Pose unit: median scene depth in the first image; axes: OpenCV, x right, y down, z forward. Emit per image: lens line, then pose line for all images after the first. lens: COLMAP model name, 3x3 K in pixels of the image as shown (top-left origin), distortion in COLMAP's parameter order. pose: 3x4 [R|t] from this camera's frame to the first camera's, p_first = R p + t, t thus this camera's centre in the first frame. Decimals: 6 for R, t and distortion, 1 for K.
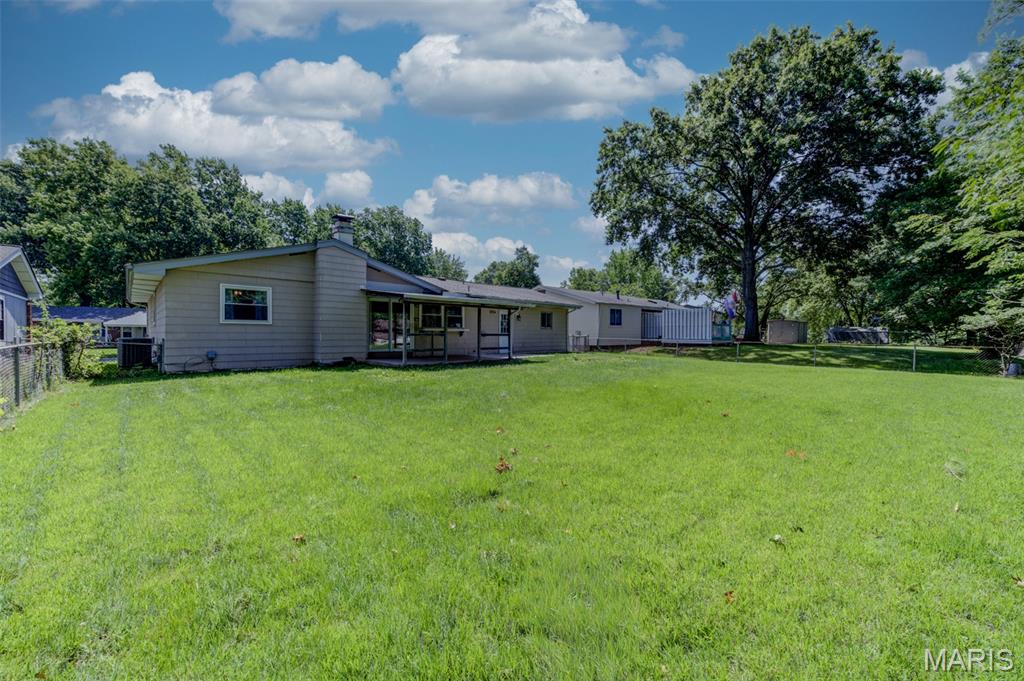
lens RADIAL K [[401.3, 0, 506.7], [0, 401.3, 329.7], [0, 0, 1]] dist [0.007480, -0.002734]
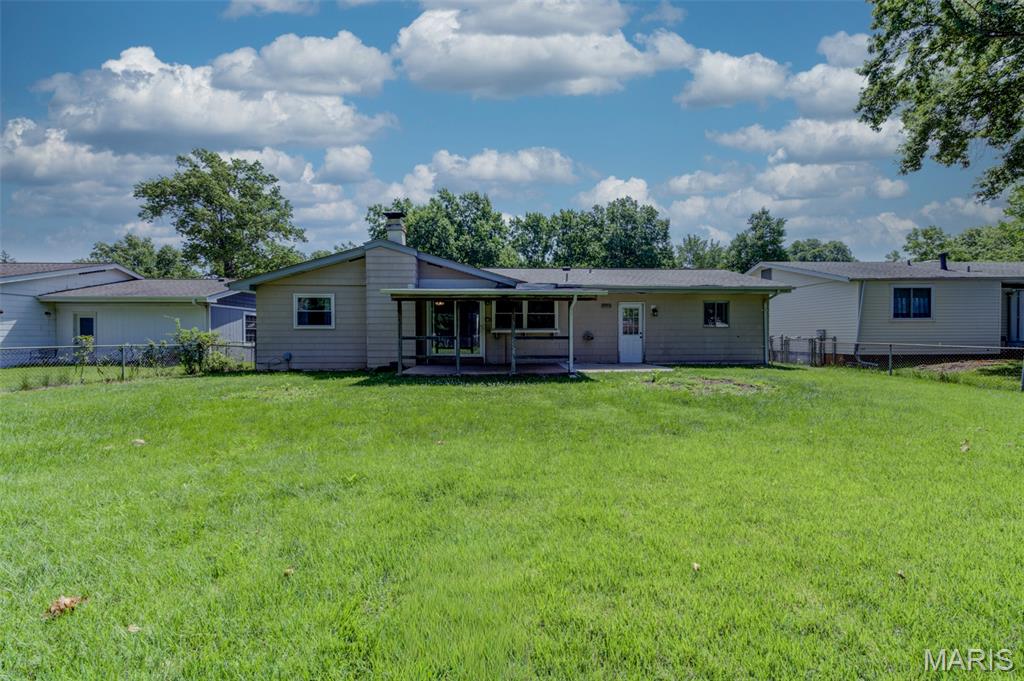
lens RADIAL K [[401.3, 0, 506.7], [0, 401.3, 329.7], [0, 0, 1]] dist [0.007480, -0.002734]
pose [[0.752788, -0.015349, -0.658084, 0.346294], [0.012511, 0.999881, -0.009009, 0.003401], [0.658144, -0.001451, 0.752891, 0.384472]]
